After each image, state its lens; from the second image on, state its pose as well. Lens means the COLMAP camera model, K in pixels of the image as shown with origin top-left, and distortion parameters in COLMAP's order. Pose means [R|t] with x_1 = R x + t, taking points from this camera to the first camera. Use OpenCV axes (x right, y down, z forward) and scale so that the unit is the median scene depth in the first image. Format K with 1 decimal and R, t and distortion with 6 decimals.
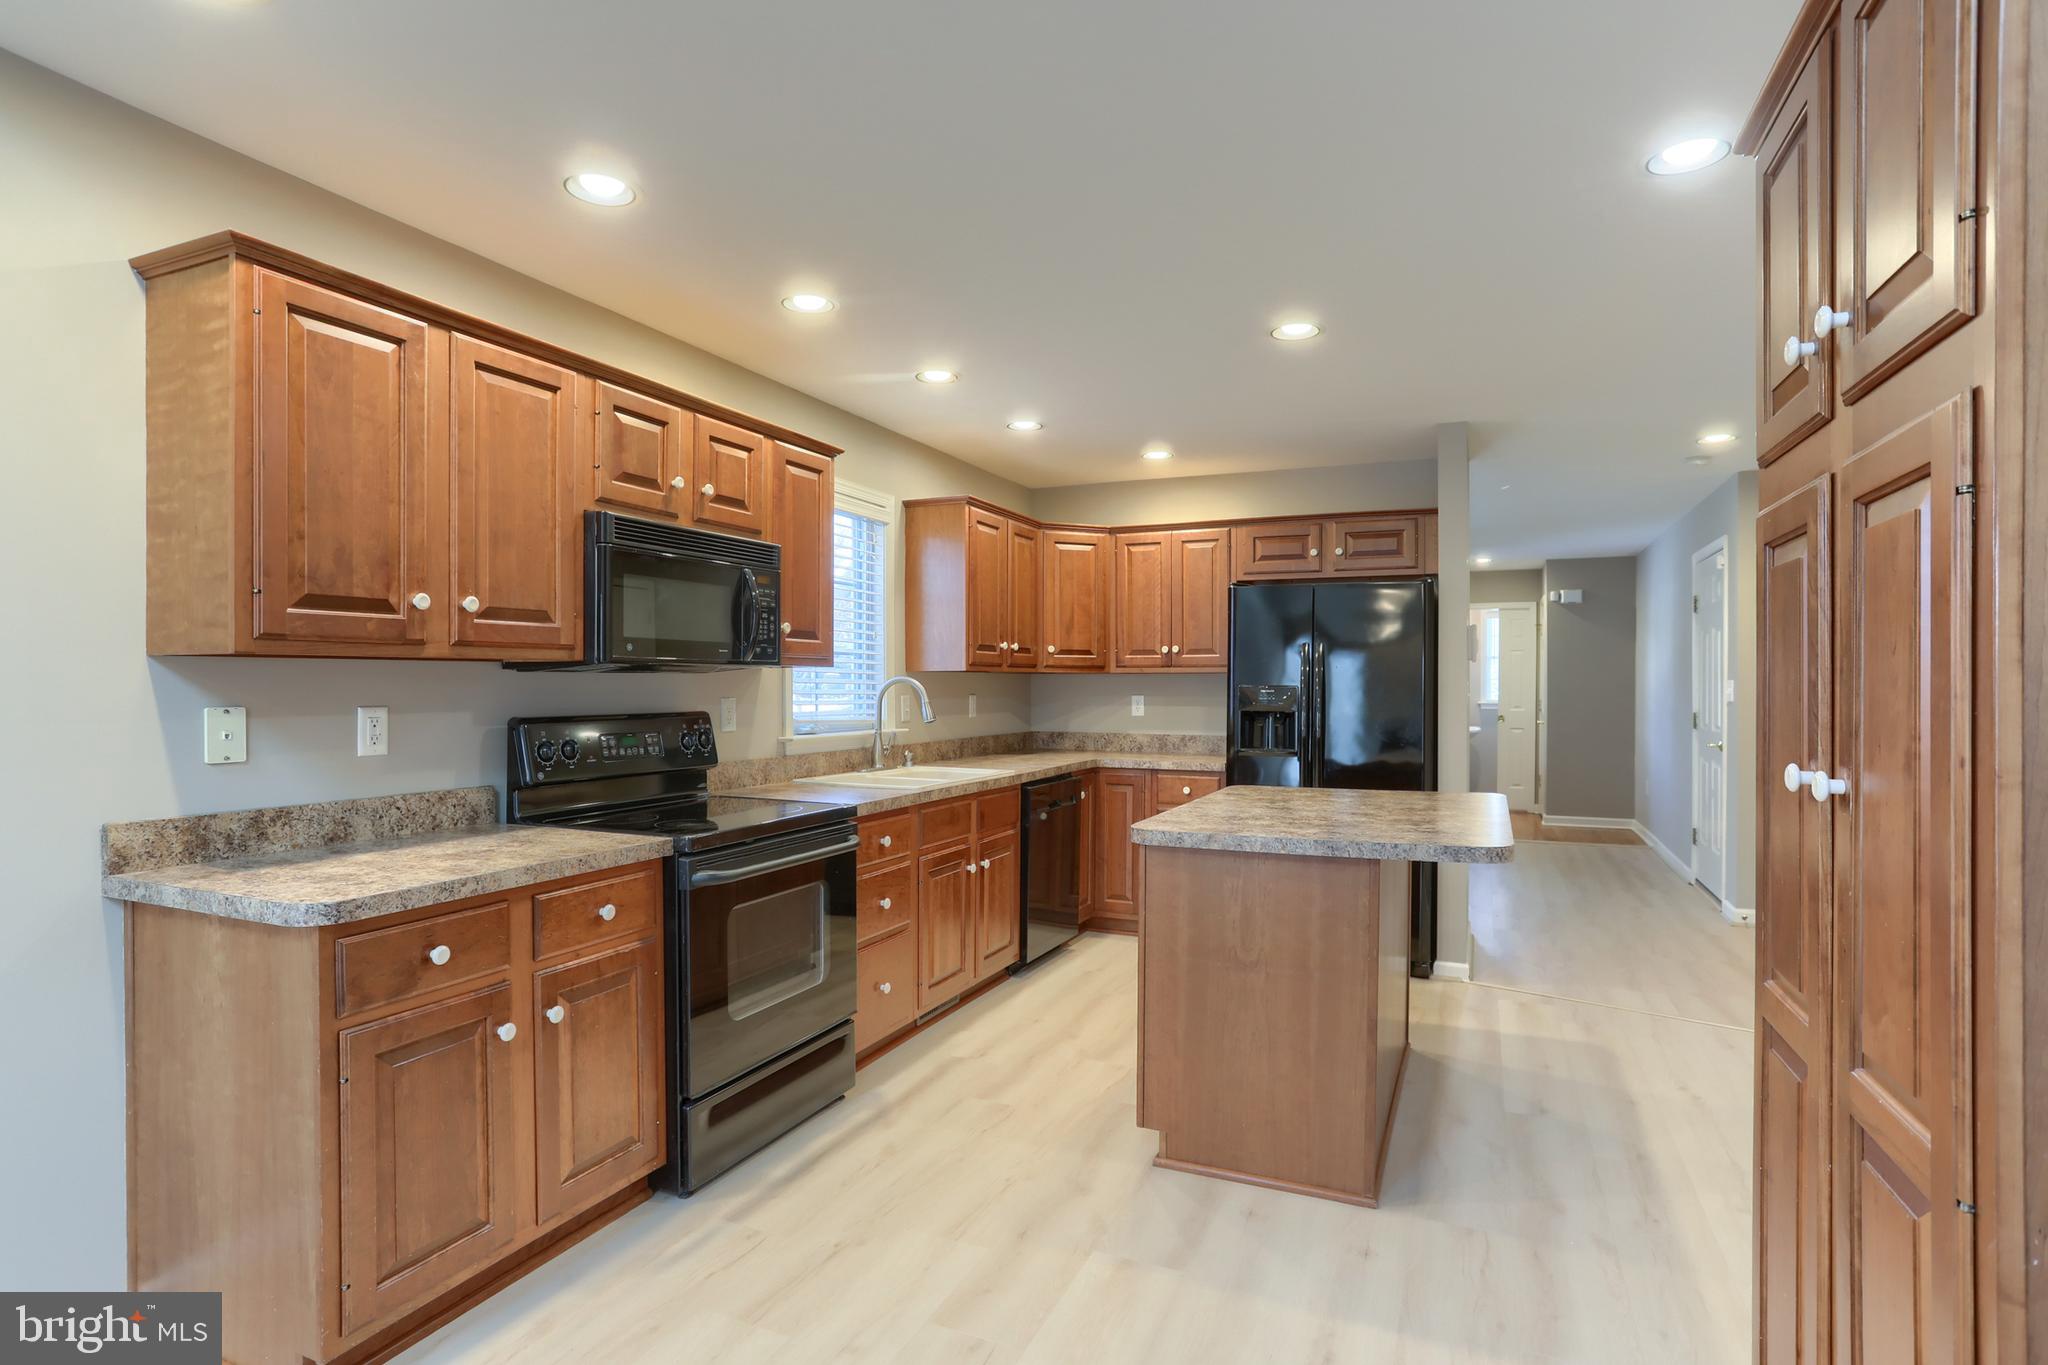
lens RADIAL K [[1020.2, 0, 1004.4], [0, 1020.2, 685.7], [0, 0, 1]] dist [-0.054912, 0.026834]
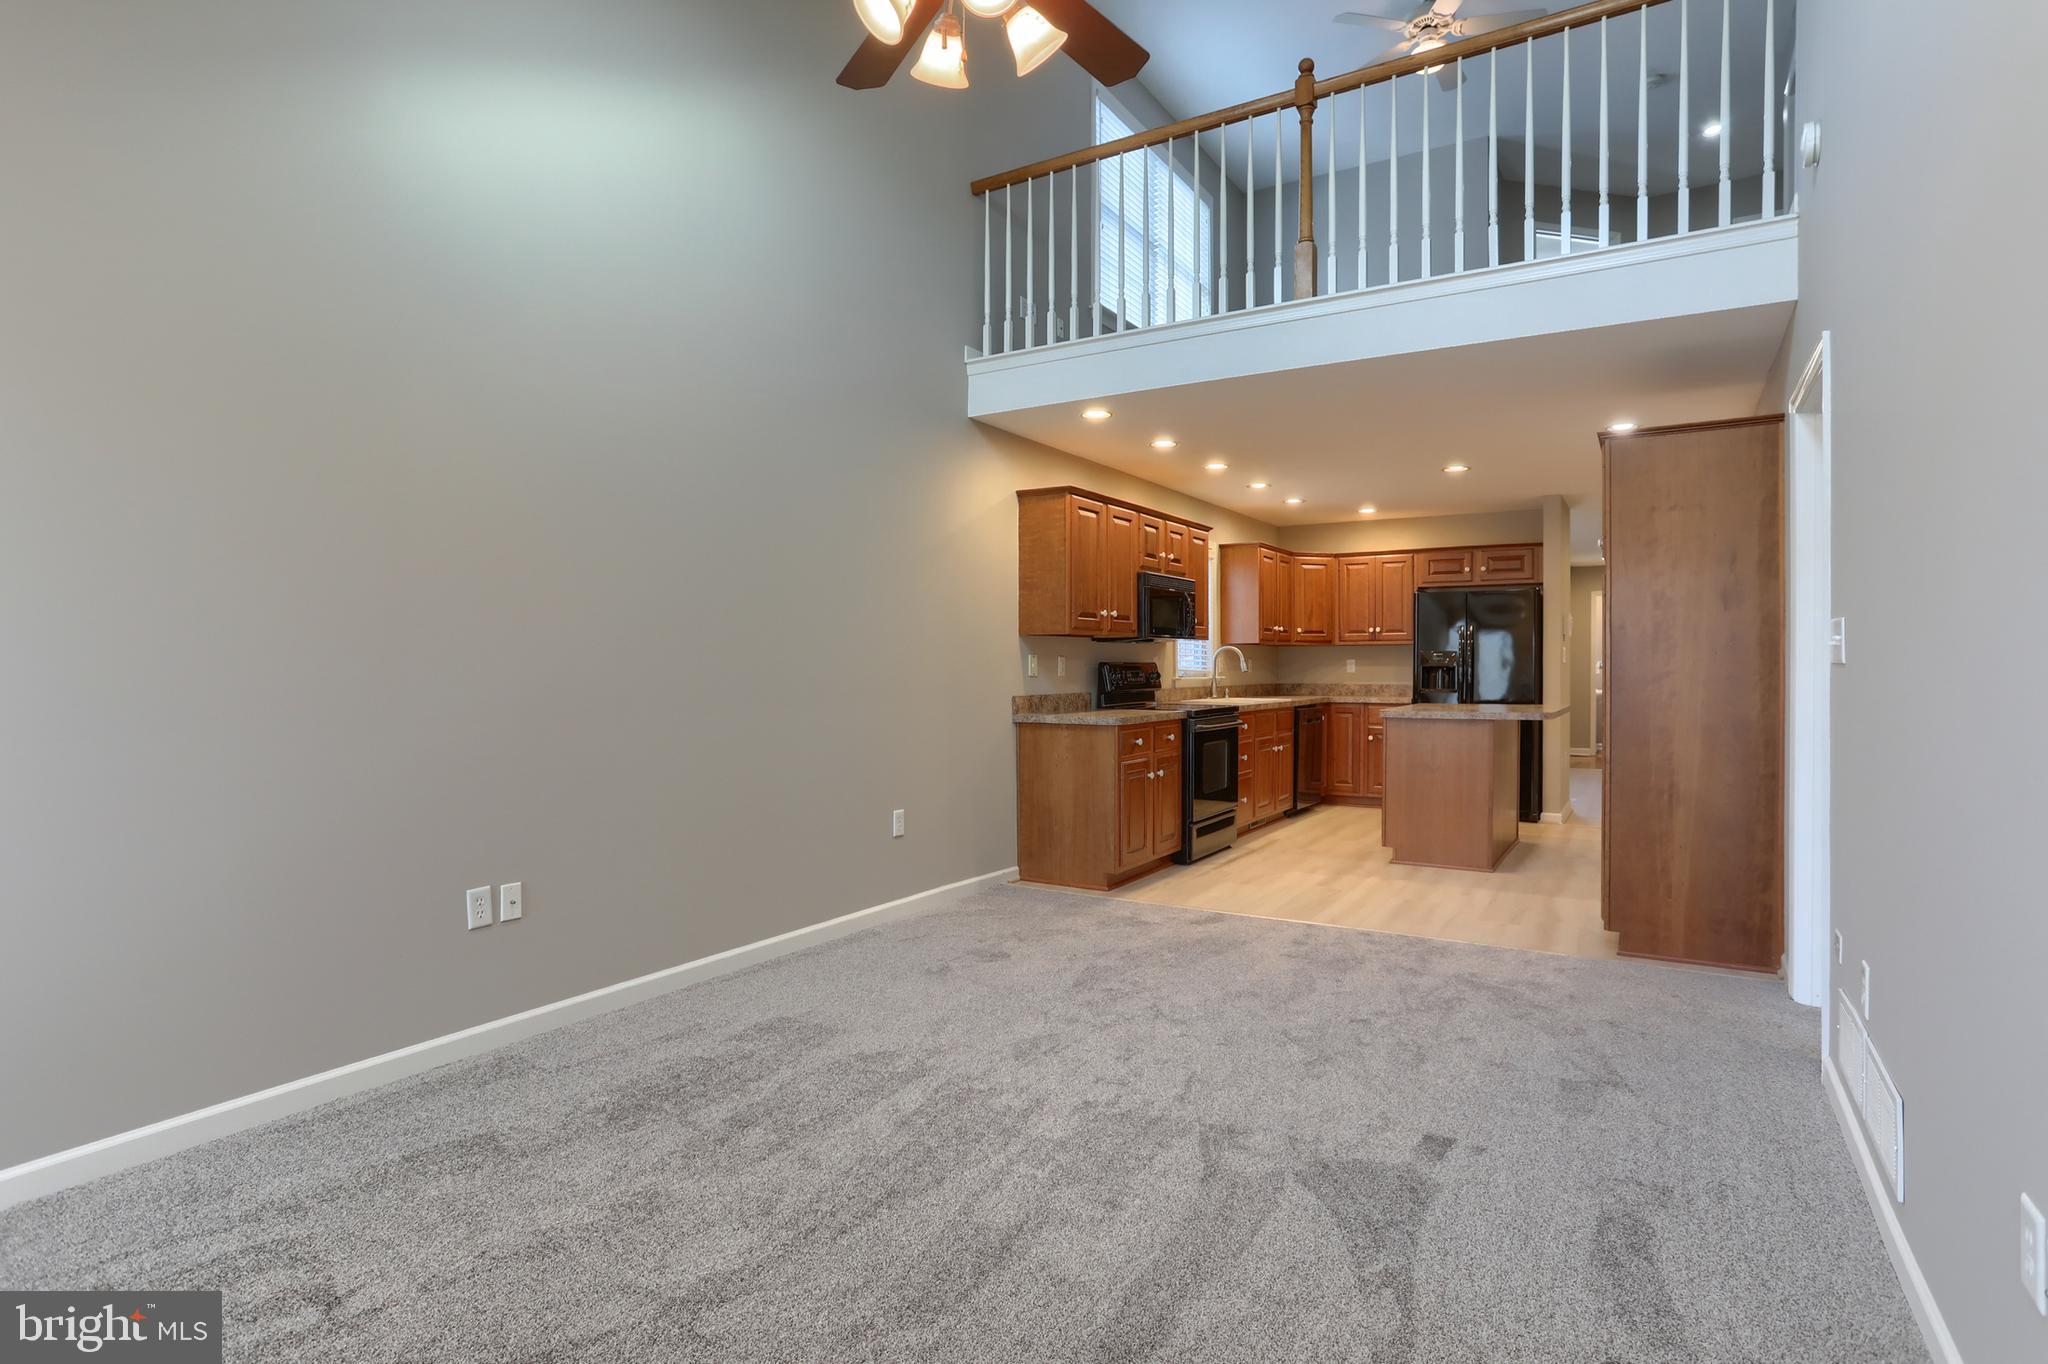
lens RADIAL K [[1020.2, 0, 1021.6], [0, 1020.2, 684.4], [0, 0, 1]] dist [-0.054912, 0.026834]
pose [[0.992296, -0.003116, -0.123850, -0.245535], [0.005009, 0.999875, 0.014974, 0.030141], [0.123787, -0.015479, 0.992188, -0.839836]]
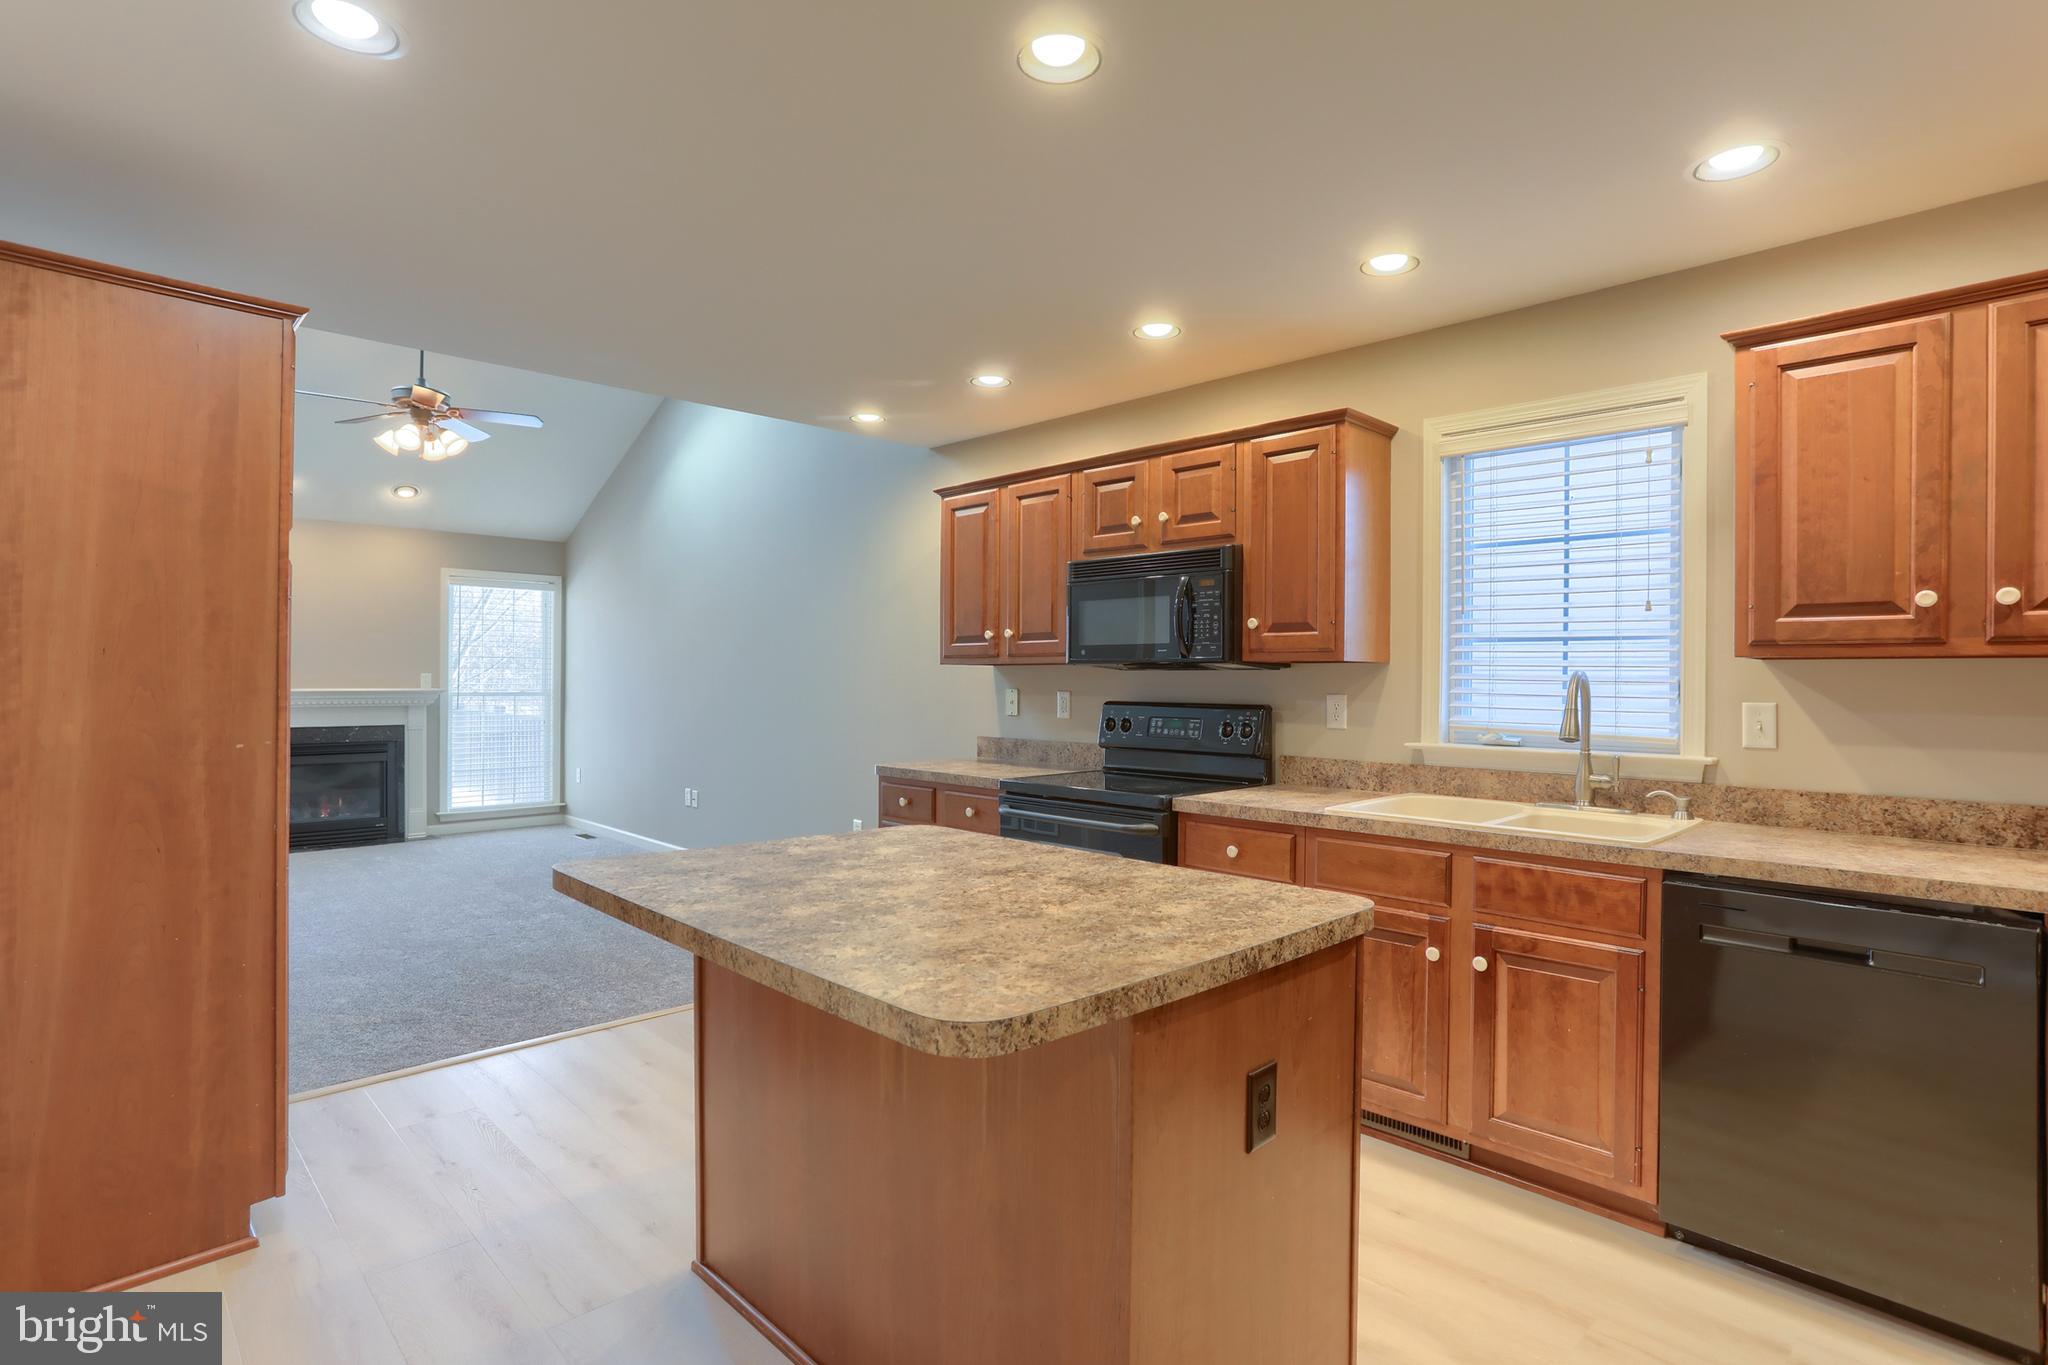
lens RADIAL K [[1020.2, 0, 1031.4], [0, 1020.2, 684.7], [0, 0, 1]] dist [-0.054912, 0.026834]
pose [[-0.346973, 0.003736, -0.937868, 0.646499], [-0.007852, 0.999945, 0.006889, -0.001690], [0.937842, 0.009755, -0.346925, 0.920922]]
